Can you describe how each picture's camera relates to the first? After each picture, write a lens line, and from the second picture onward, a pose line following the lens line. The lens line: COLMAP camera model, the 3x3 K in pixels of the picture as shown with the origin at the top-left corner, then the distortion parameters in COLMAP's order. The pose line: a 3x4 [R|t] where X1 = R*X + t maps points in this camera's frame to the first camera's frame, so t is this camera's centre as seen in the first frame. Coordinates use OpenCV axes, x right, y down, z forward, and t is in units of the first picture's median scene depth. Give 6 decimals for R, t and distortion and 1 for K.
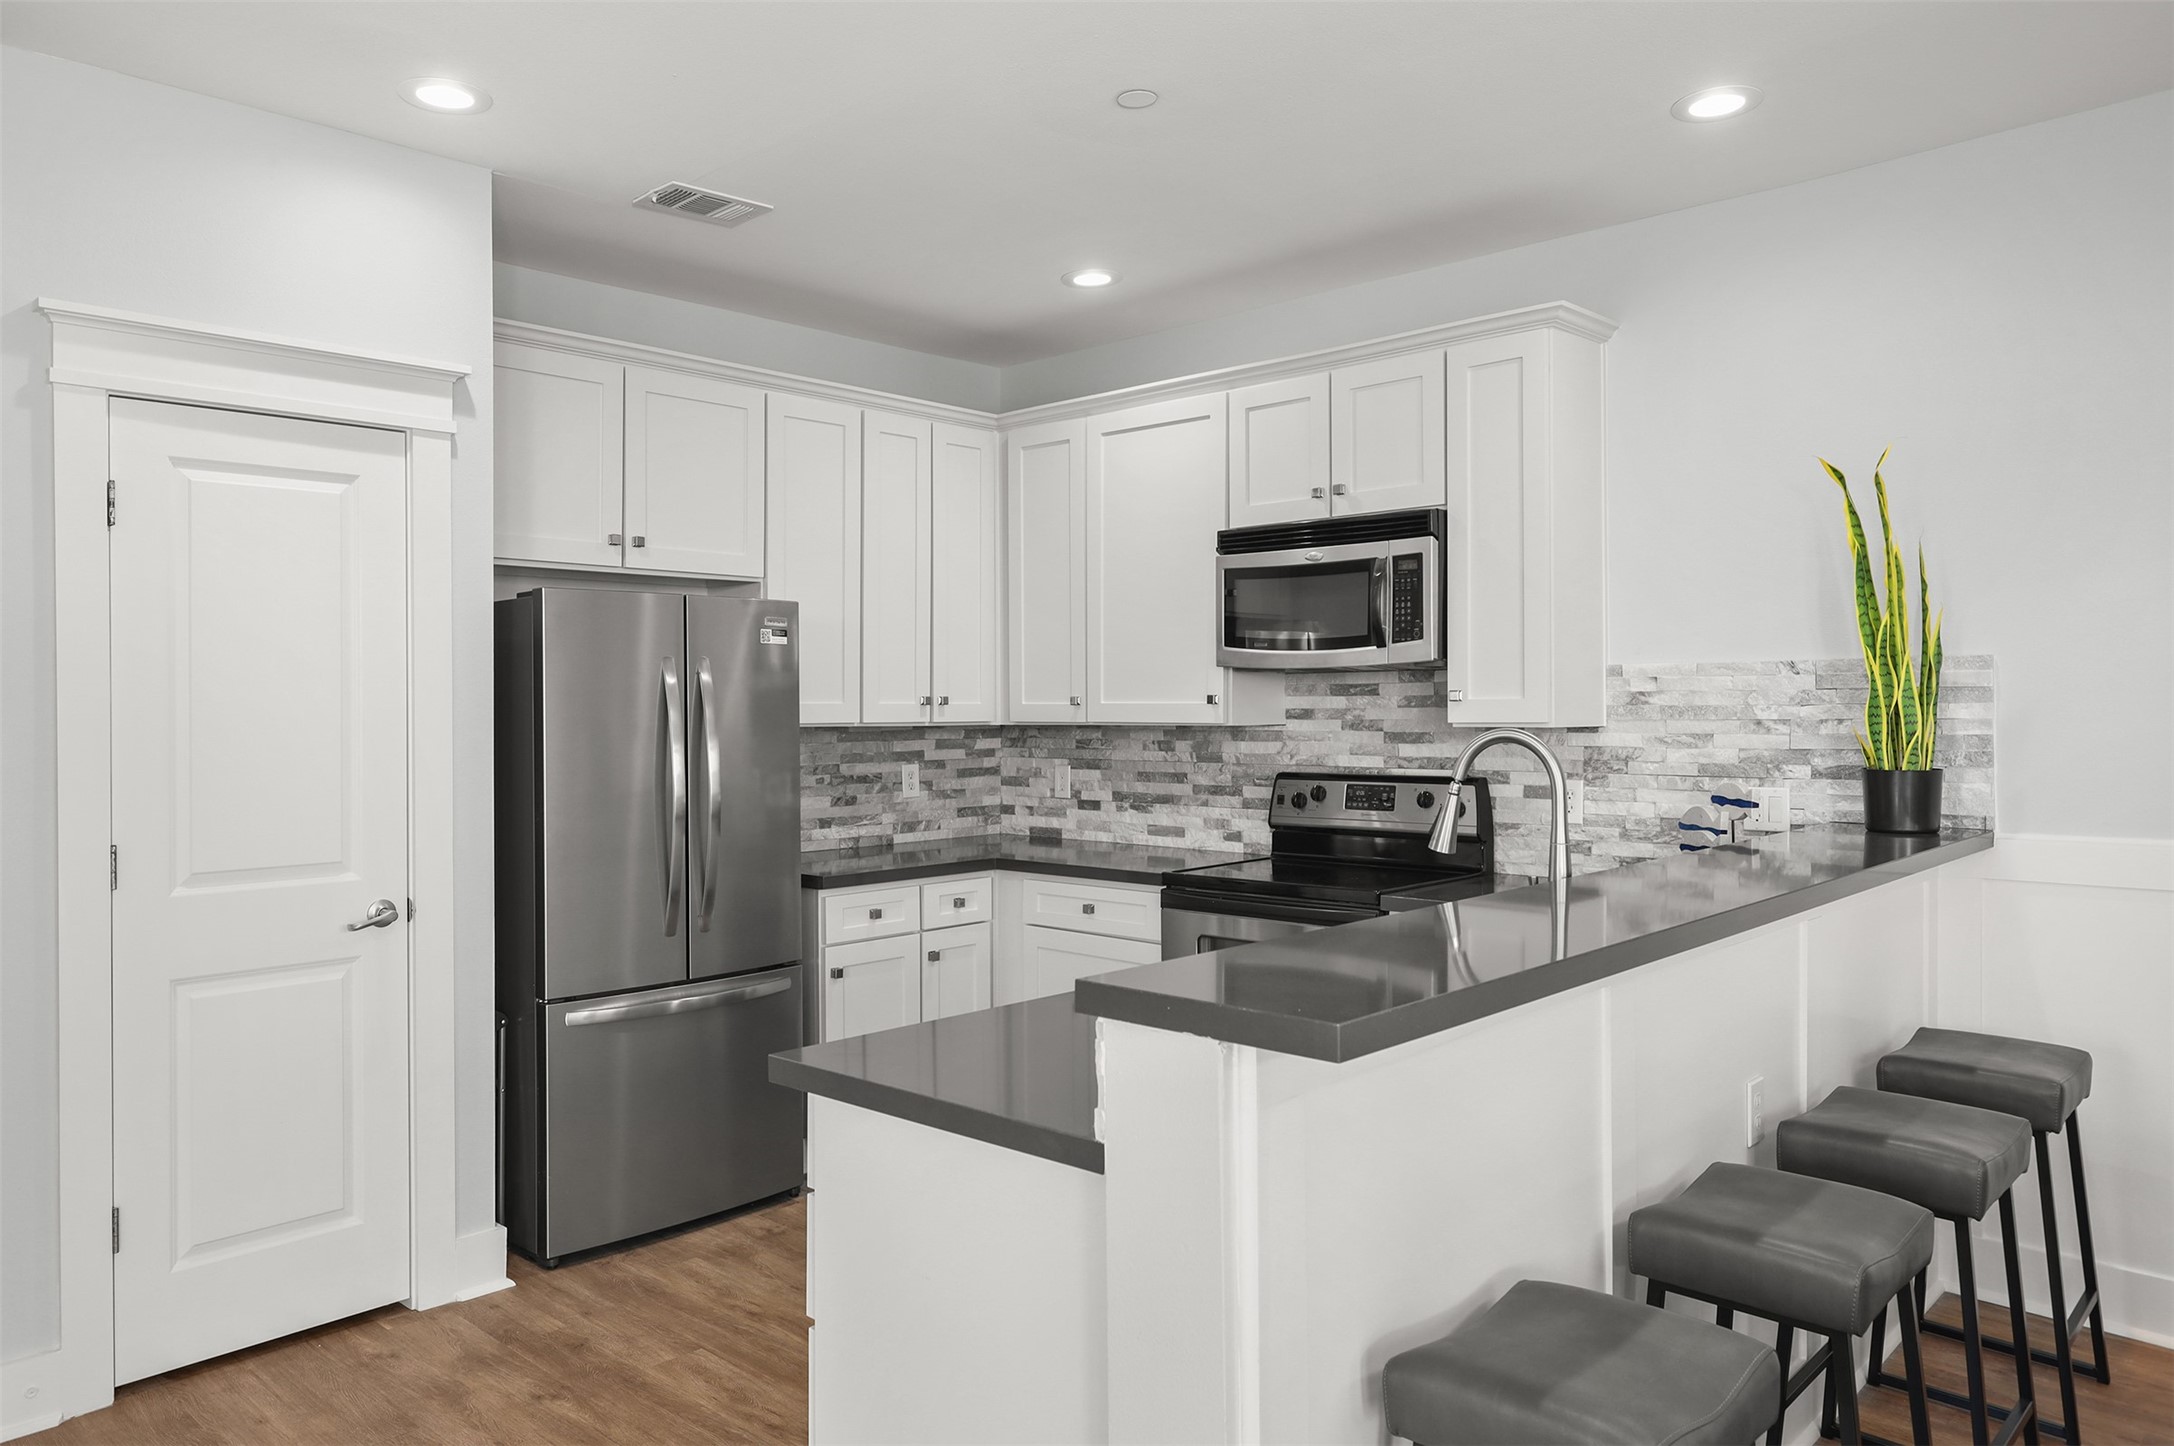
lens RADIAL K [[1536.5, 0, 1056.2], [0, 1536.5, 699.8], [0, 0, 1]] dist [-0.004321, 0.004585]
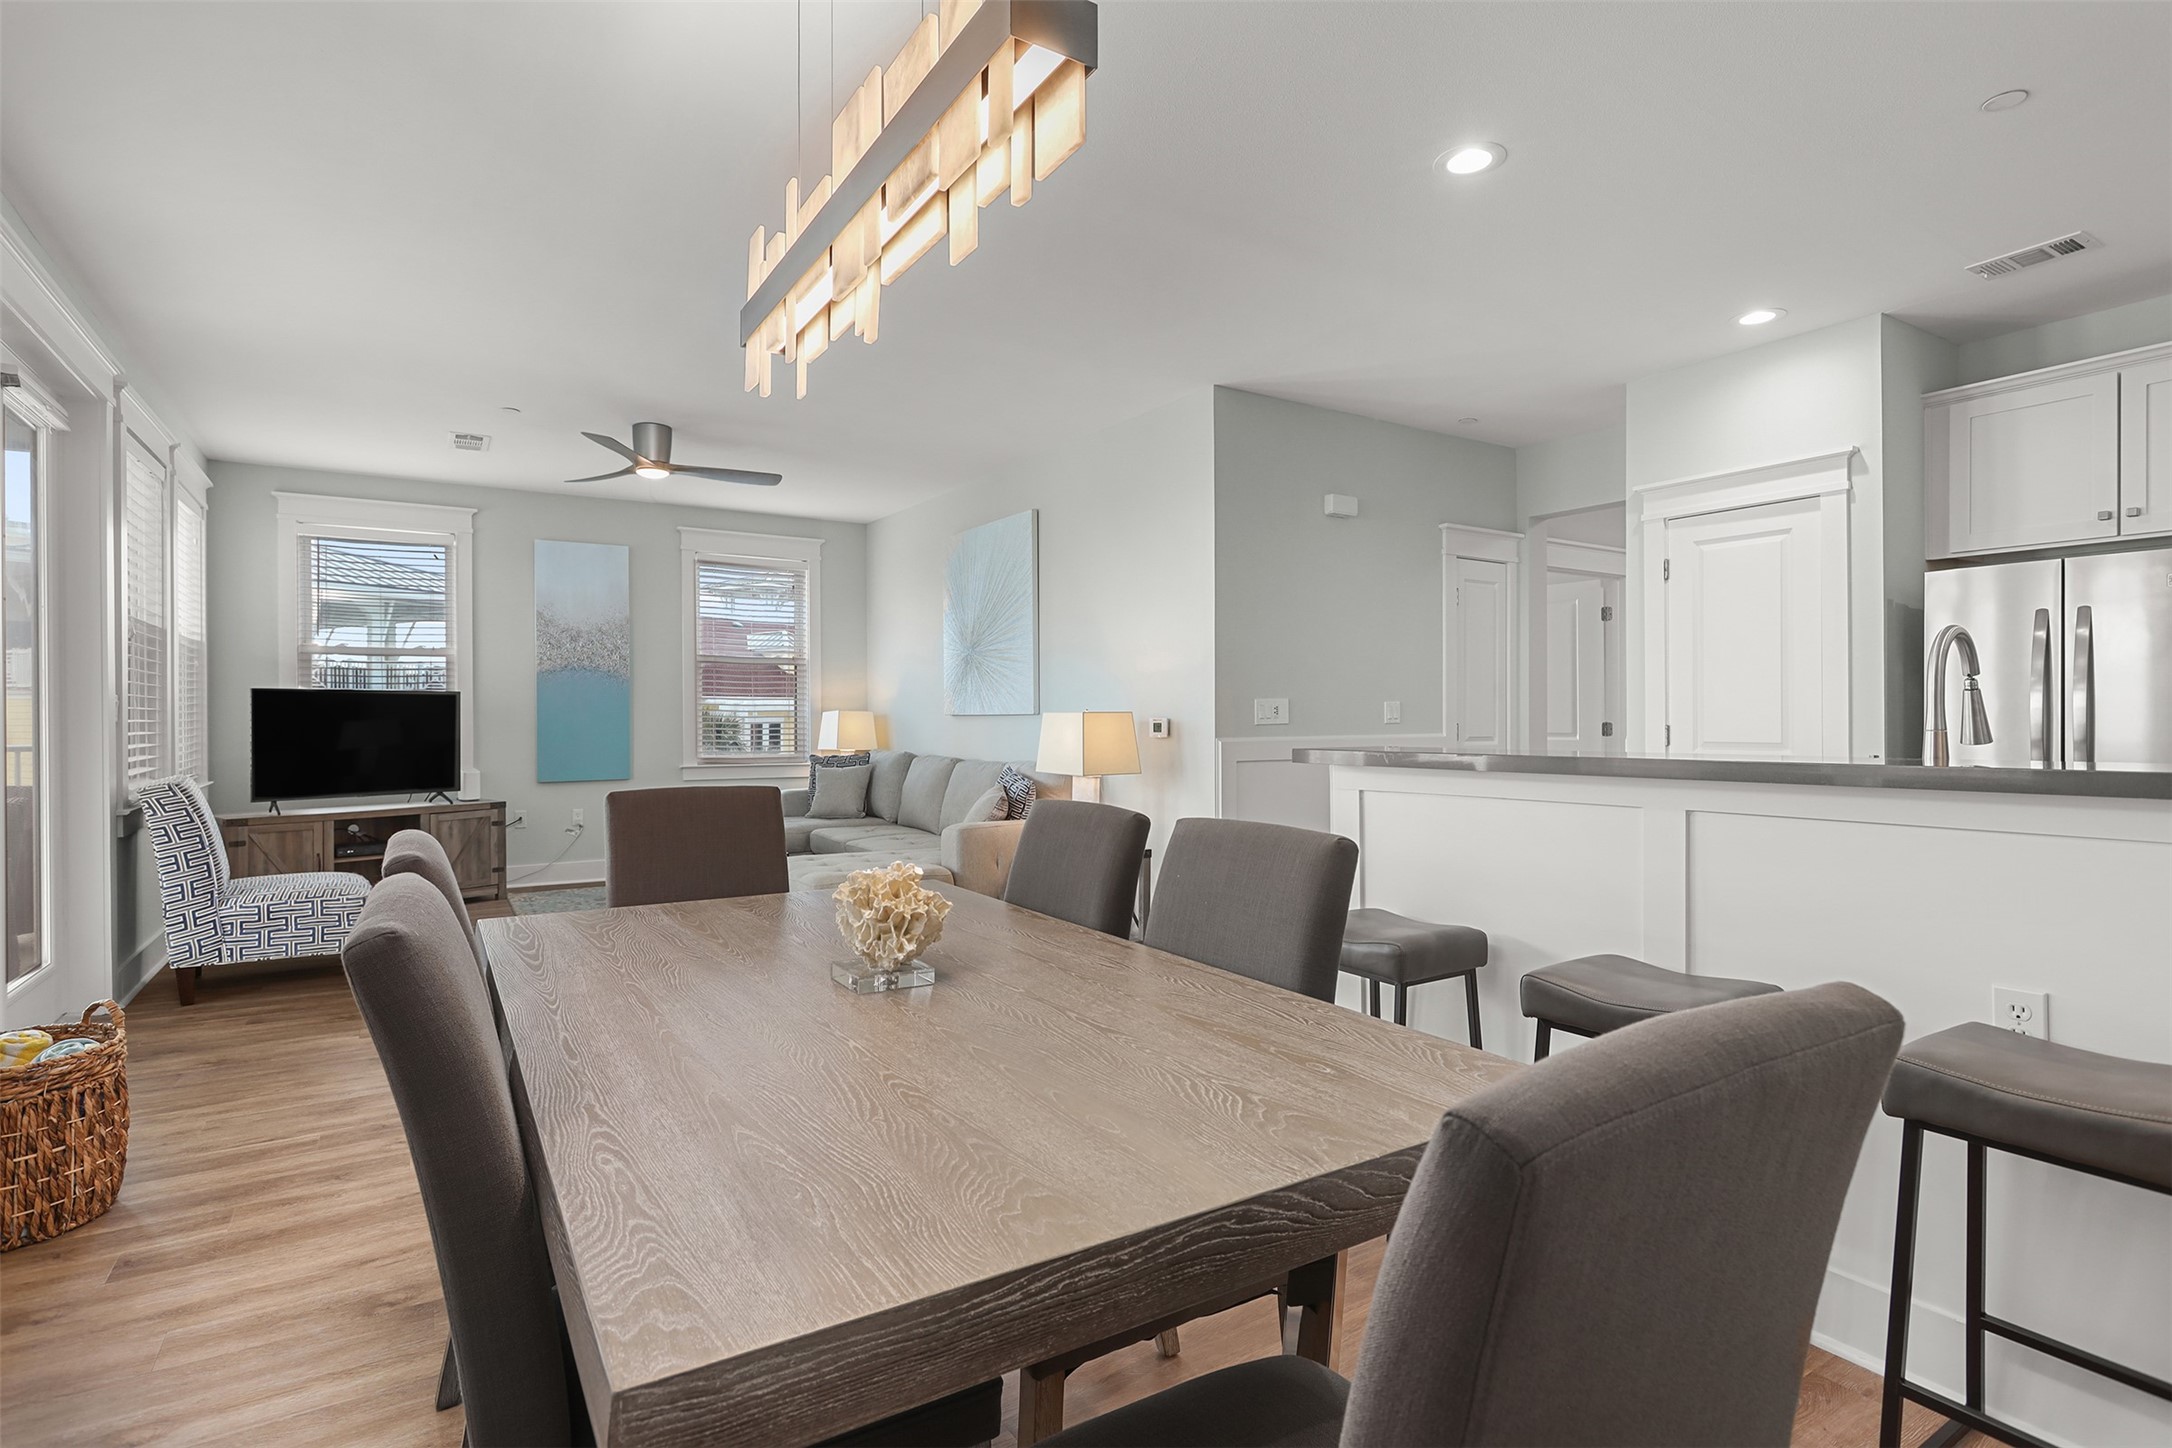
lens RADIAL K [[1077.3, 0, 1089.5], [0, 1077.3, 708.1], [0, 0, 1]] dist [-0.001233, 0.000559]
pose [[-0.245286, -0.001051, -0.969450, 0.739580], [0.013403, 0.999900, -0.004475, 0.047789], [0.969358, -0.014091, -0.245247, 0.368233]]
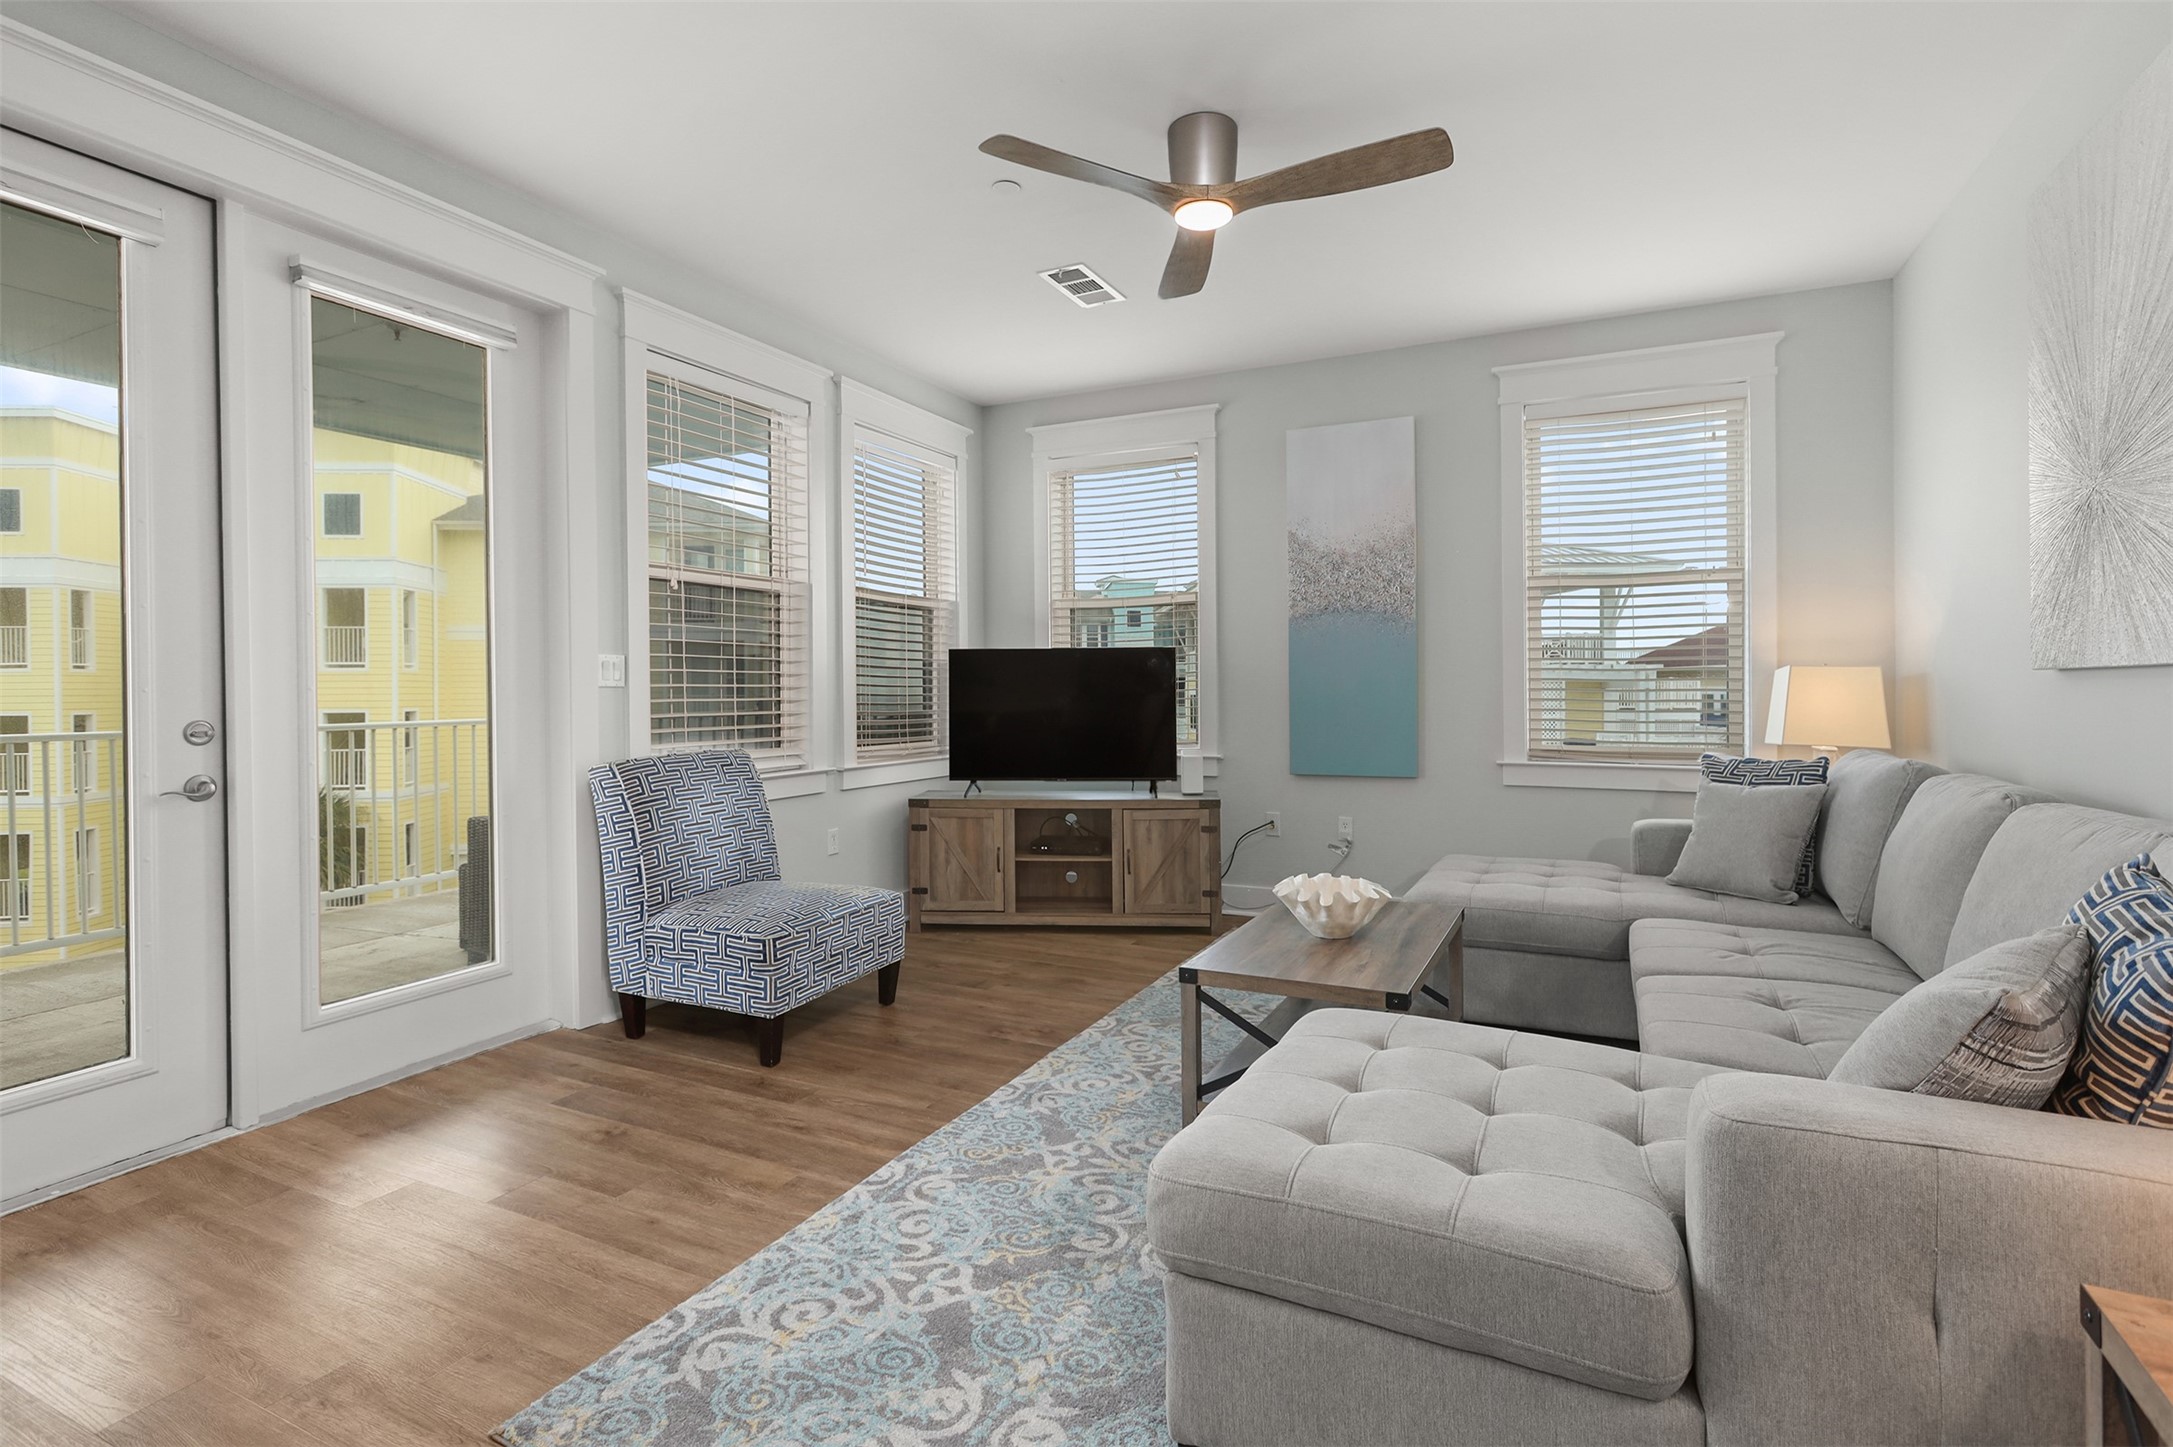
lens RADIAL K [[1041.3, 0, 1101.3], [0, 1041.3, 710.0], [0, 0, 1]] dist [-0.007635, -0.000300]
pose [[-0.952099, 0.014394, -0.305450, -0.091628], [0.011991, 0.999881, 0.009741, 0.059361], [0.305554, 0.005612, -0.952158, 0.158824]]
